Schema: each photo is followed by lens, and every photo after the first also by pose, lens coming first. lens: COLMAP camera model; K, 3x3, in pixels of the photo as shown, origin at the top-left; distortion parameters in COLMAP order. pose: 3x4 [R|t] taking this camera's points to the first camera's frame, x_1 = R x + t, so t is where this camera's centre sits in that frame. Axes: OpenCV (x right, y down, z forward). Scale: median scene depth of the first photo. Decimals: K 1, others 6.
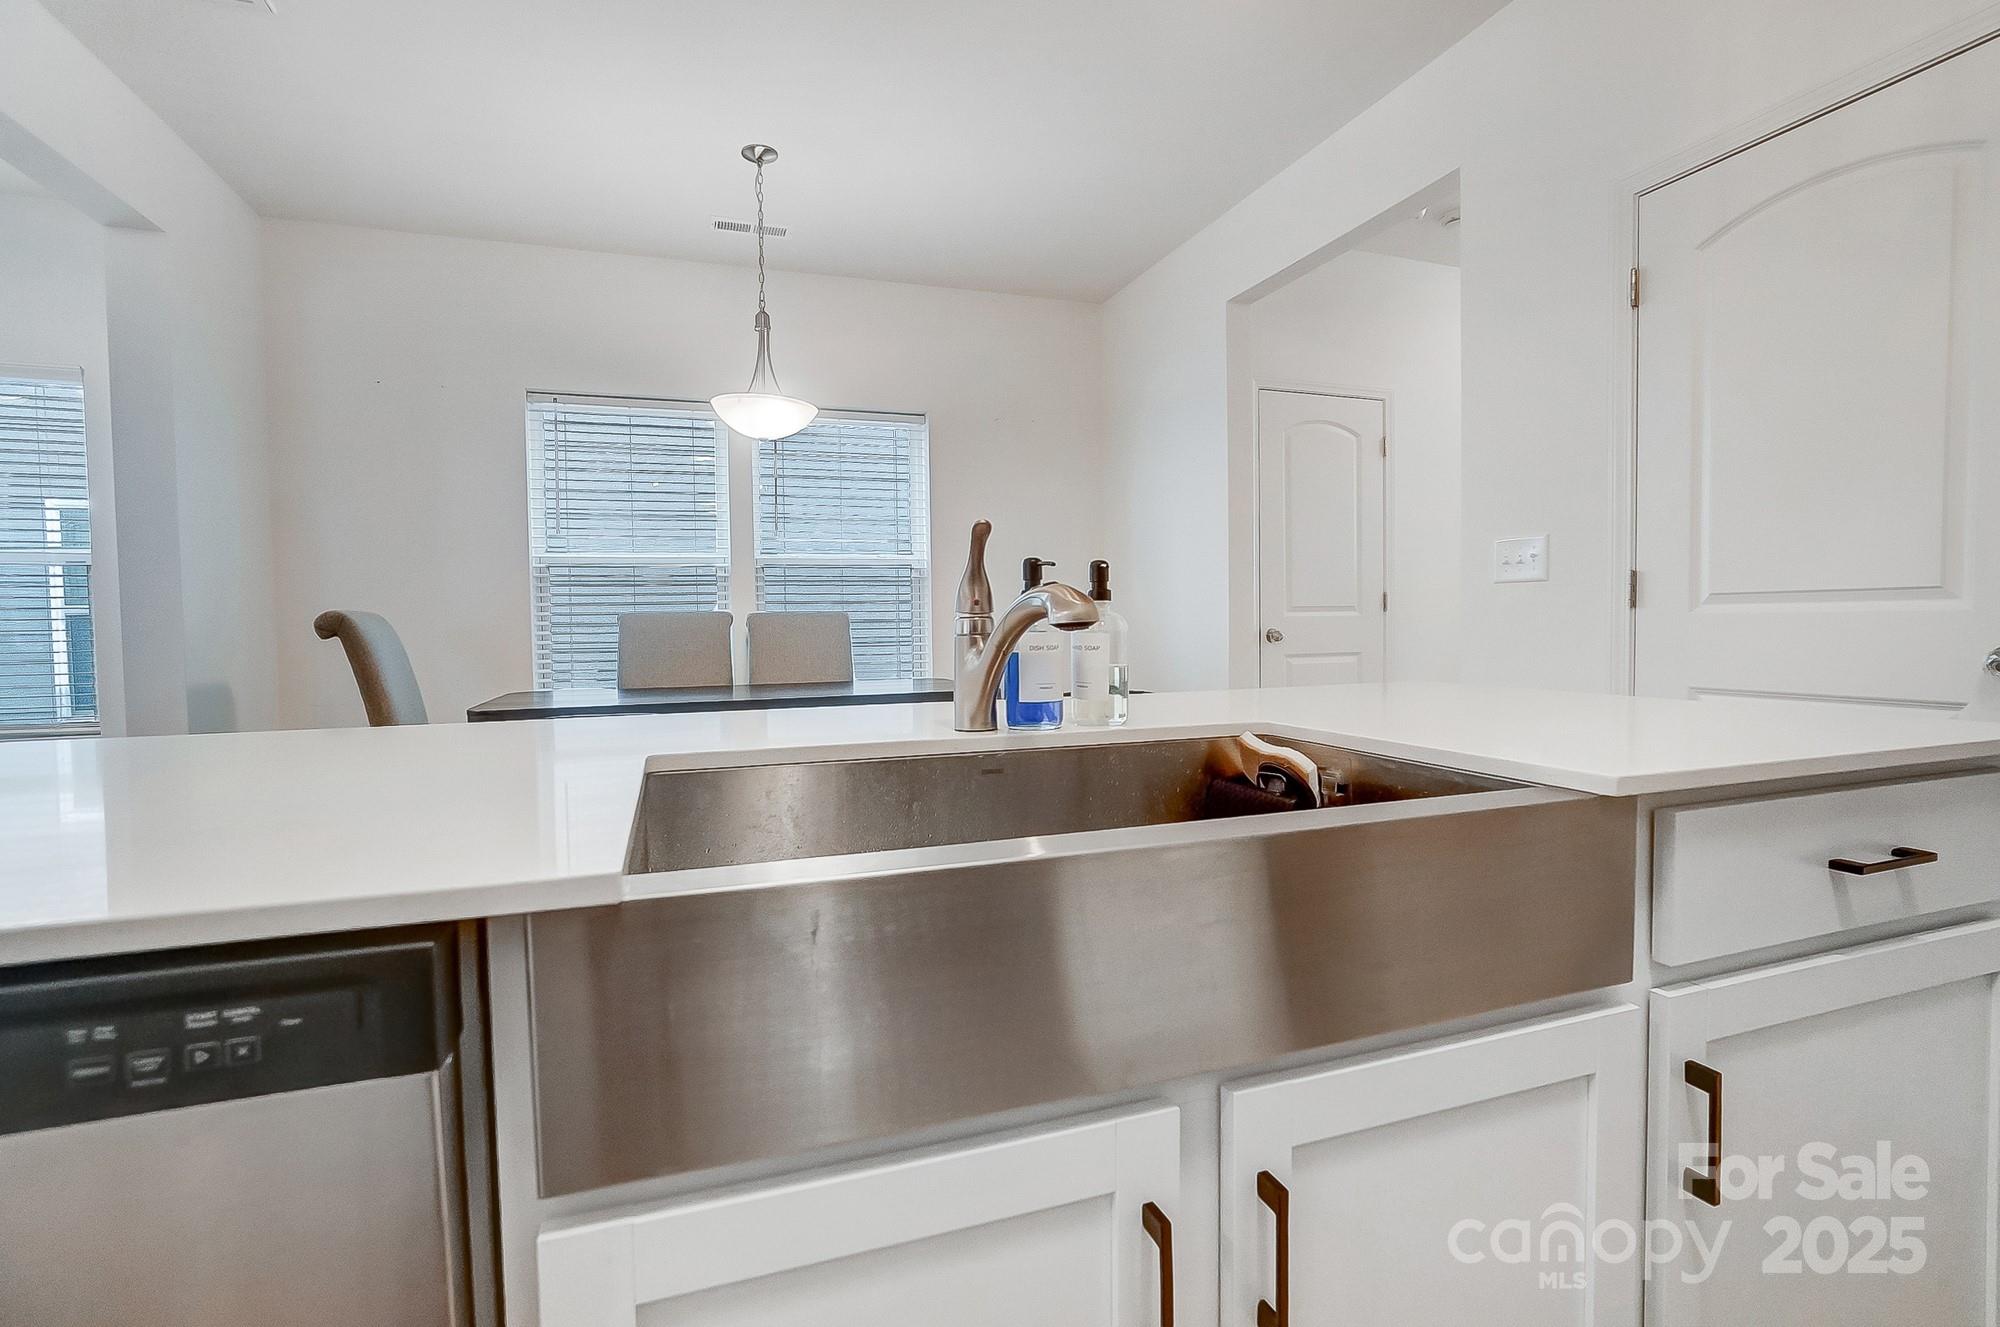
lens RADIAL K [[900.3, 0, 998.9], [0, 900.3, 657.9], [0, 0, 1]] dist [-0.026625, 0.011558]
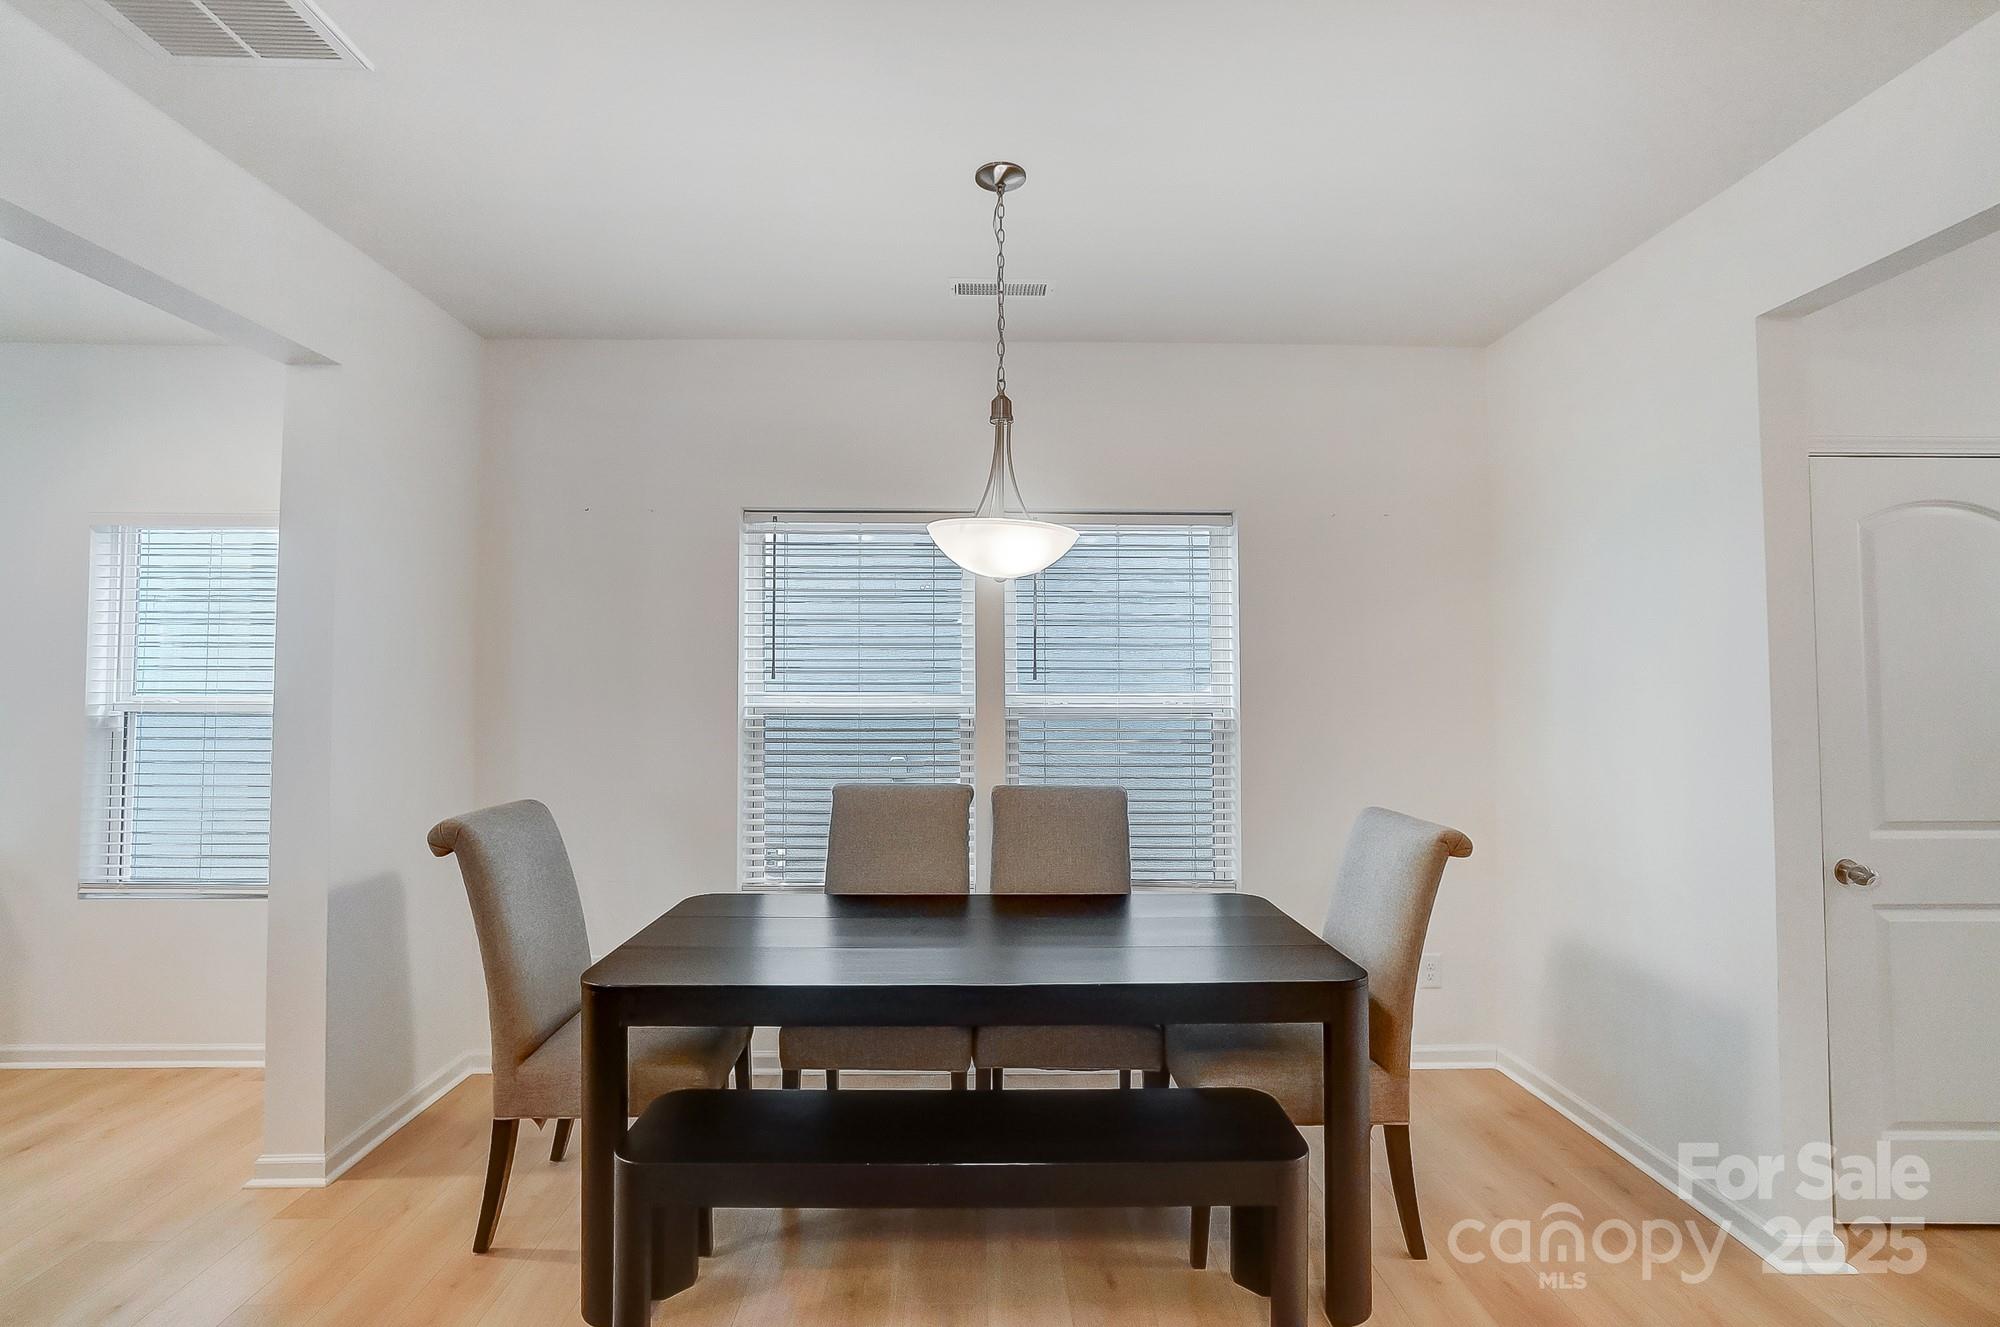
lens RADIAL K [[900.3, 0, 1014.7], [0, 900.3, 647.7], [0, 0, 1]] dist [-0.026625, 0.011558]
pose [[0.954017, 0.000500, -0.299753, -0.044538], [-0.024829, 0.996694, -0.077361, -0.136888], [0.298723, 0.081247, 0.950875, 0.353160]]
